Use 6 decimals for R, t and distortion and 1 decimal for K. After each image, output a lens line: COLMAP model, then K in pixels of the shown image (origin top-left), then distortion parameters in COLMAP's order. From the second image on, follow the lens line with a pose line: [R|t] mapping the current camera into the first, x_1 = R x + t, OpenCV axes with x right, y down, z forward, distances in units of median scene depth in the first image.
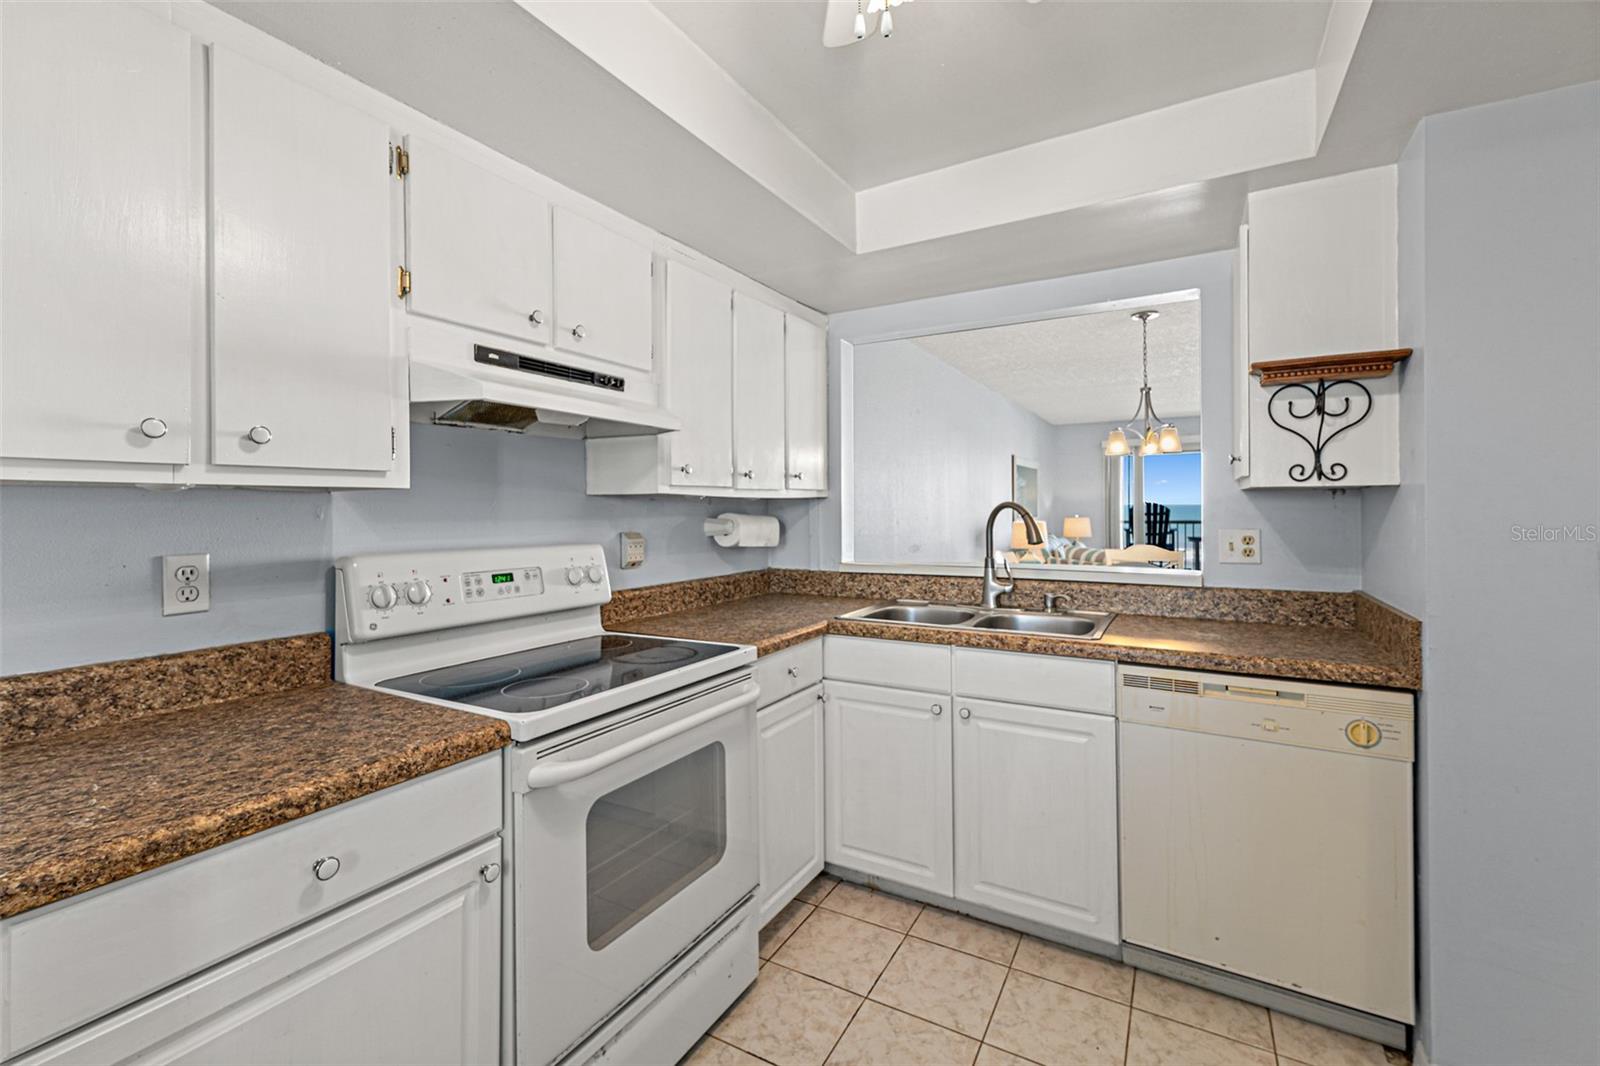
lens RADIAL K [[685.2, 0, 800.0], [0, 685.2, 505.0], [0, 0, 1]] dist [0.001472, 0.000047]
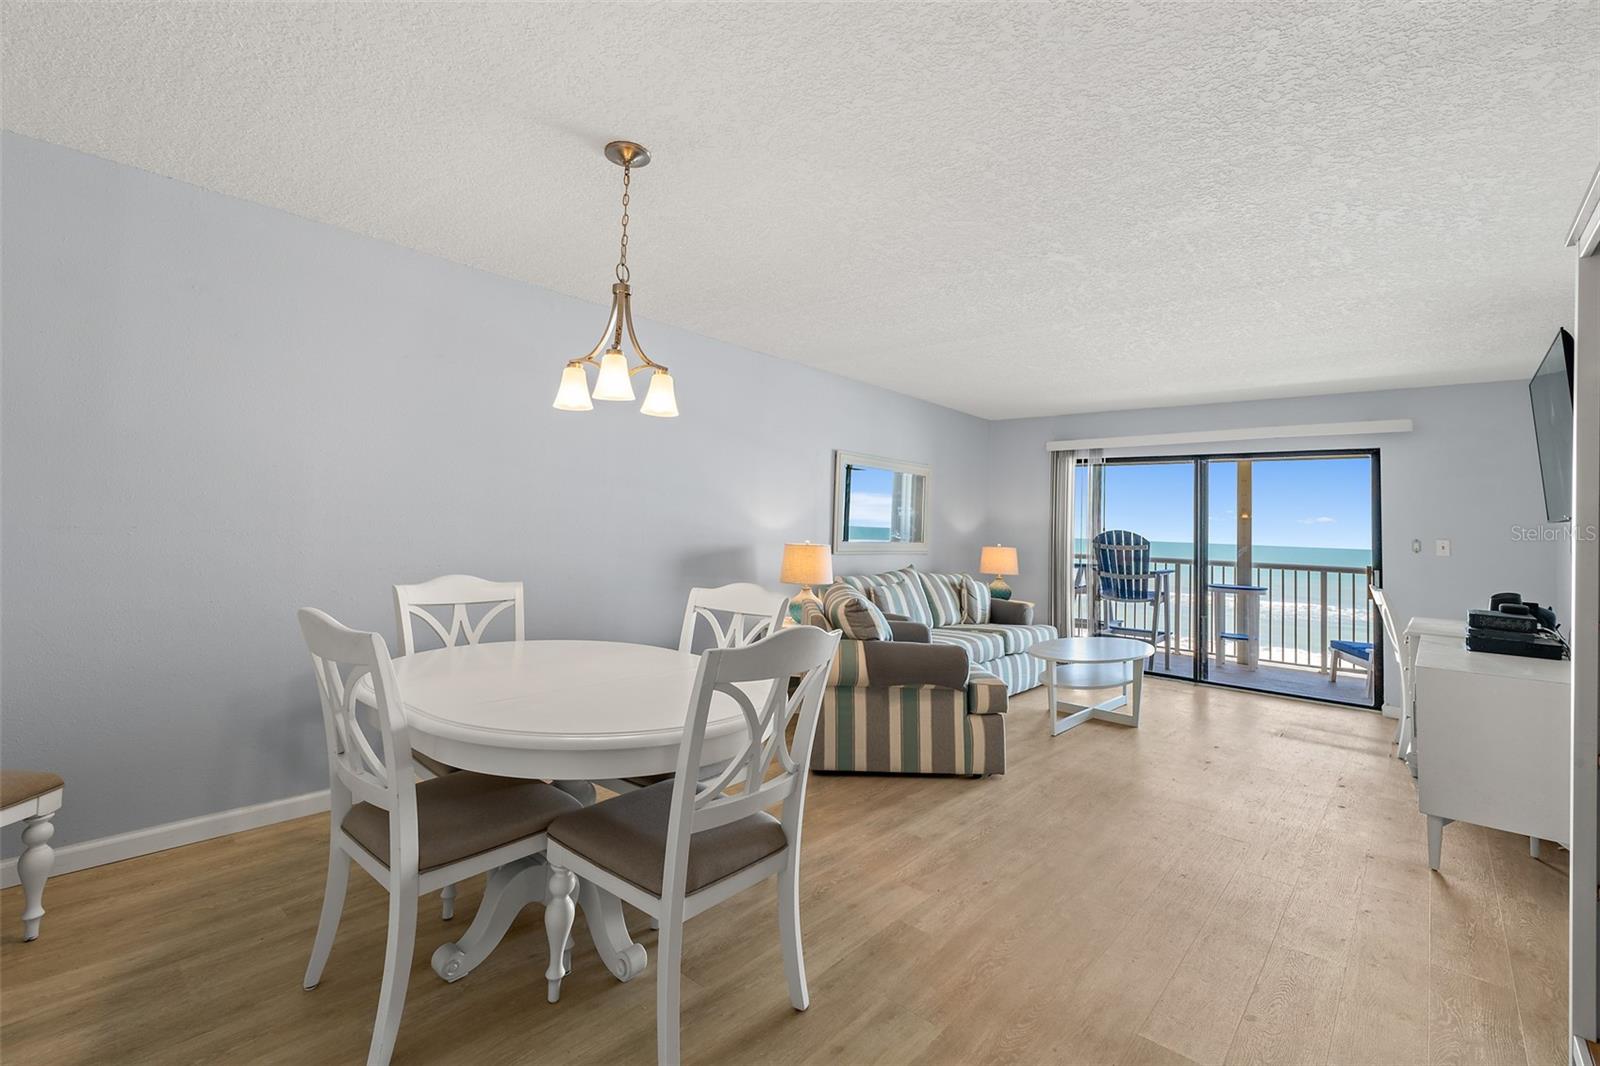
lens RADIAL K [[703.5, 0, 781.7], [0, 703.5, 487.5], [0, 0, 1]] dist [0.000664, 0.000013]
pose [[0.975044, 0.027052, -0.220357, 1.299075], [-0.039669, 0.997805, -0.053032, 0.017123], [0.218439, 0.060450, 0.973977, 0.872783]]
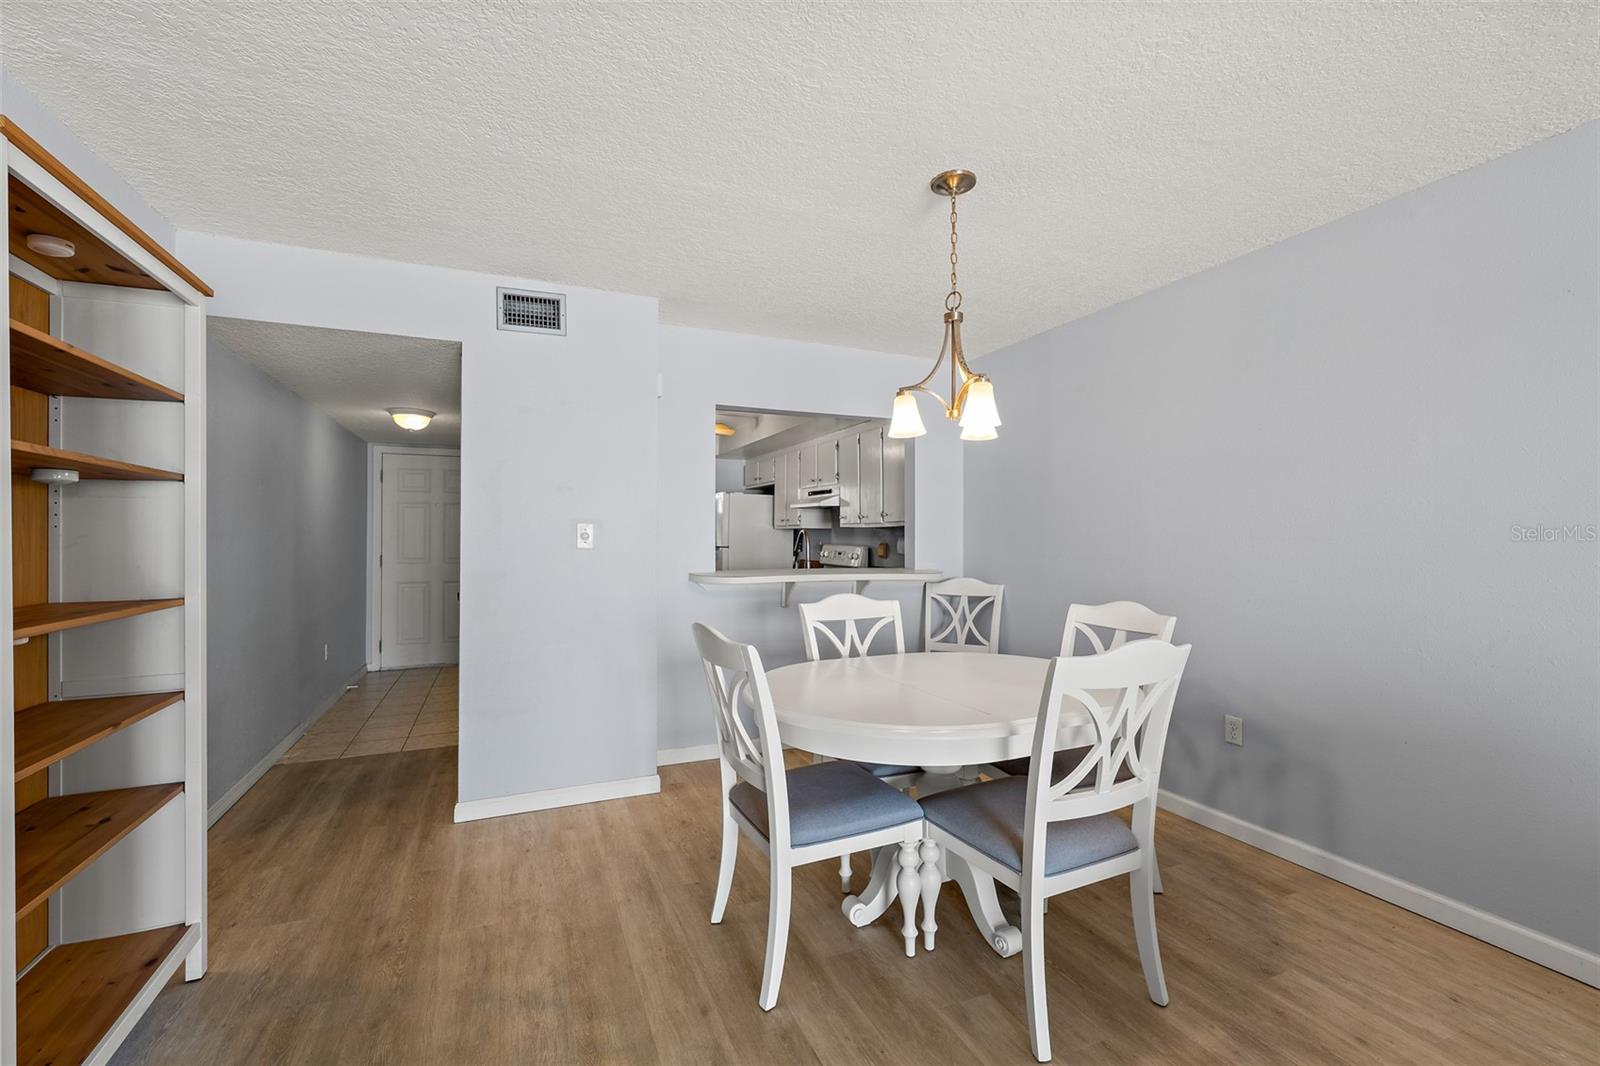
lens RADIAL K [[677.9, 0, 800.0], [0, 677.9, 533.0], [0, 0, 1]] dist [0.001555, -0.000655]
pose [[-0.596157, 0.002589, -0.802863, 1.743539], [0.004322, 0.999991, 0.000016, 0.005059], [0.802856, -0.003460, -0.596163, 2.107617]]
